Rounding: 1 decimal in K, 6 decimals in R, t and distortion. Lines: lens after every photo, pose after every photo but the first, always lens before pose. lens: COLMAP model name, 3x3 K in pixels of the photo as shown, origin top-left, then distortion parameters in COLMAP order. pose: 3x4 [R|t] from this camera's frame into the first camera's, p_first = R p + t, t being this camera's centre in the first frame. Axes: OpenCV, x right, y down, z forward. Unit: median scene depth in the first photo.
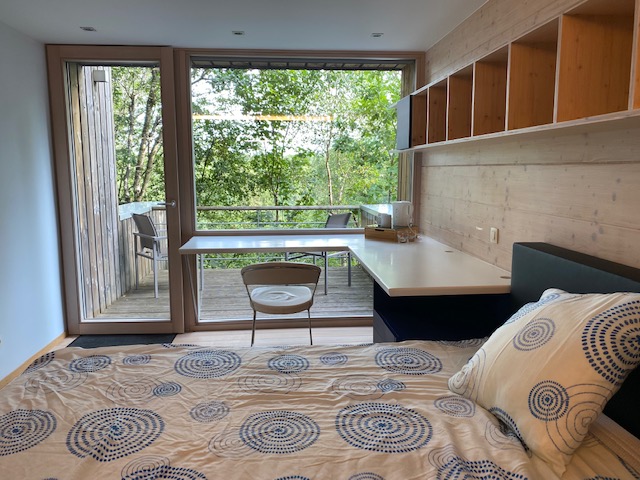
lens RADIAL K [[487.7, 0, 319.1], [0, 487.7, 240.4], [0, 0, 1]] dist [0.000222, -0.020113]
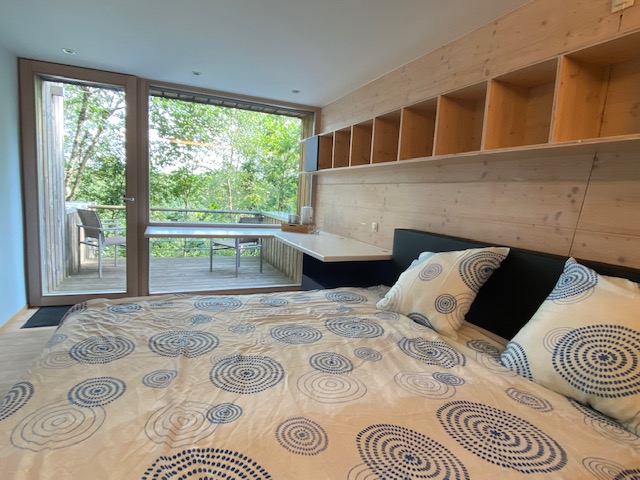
lens RADIAL K [[358.2, 0, 321.5], [0, 358.2, 240.3], [0, 0, 1]] dist [0.013208, -0.011604]
pose [[0.945707, 0.015405, 0.324654, -0.167532], [-0.012341, 0.999858, -0.011497, 0.043558], [-0.324785, 0.006866, 0.945763, -0.055321]]
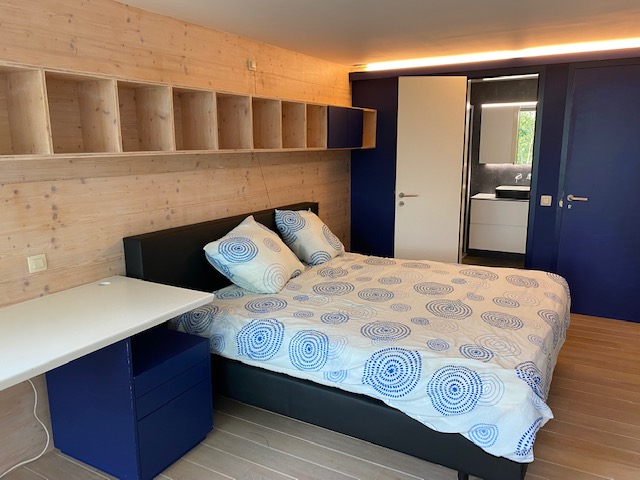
lens RADIAL K [[487.7, 0, 317.1], [0, 487.7, 238.6], [0, 0, 1]] dist [0.000222, -0.020113]
pose [[-0.827050, -0.099093, 0.553326, -0.459617], [0.088737, 0.948983, 0.302584, -0.234899], [-0.555081, 0.299352, -0.776063, 1.210113]]
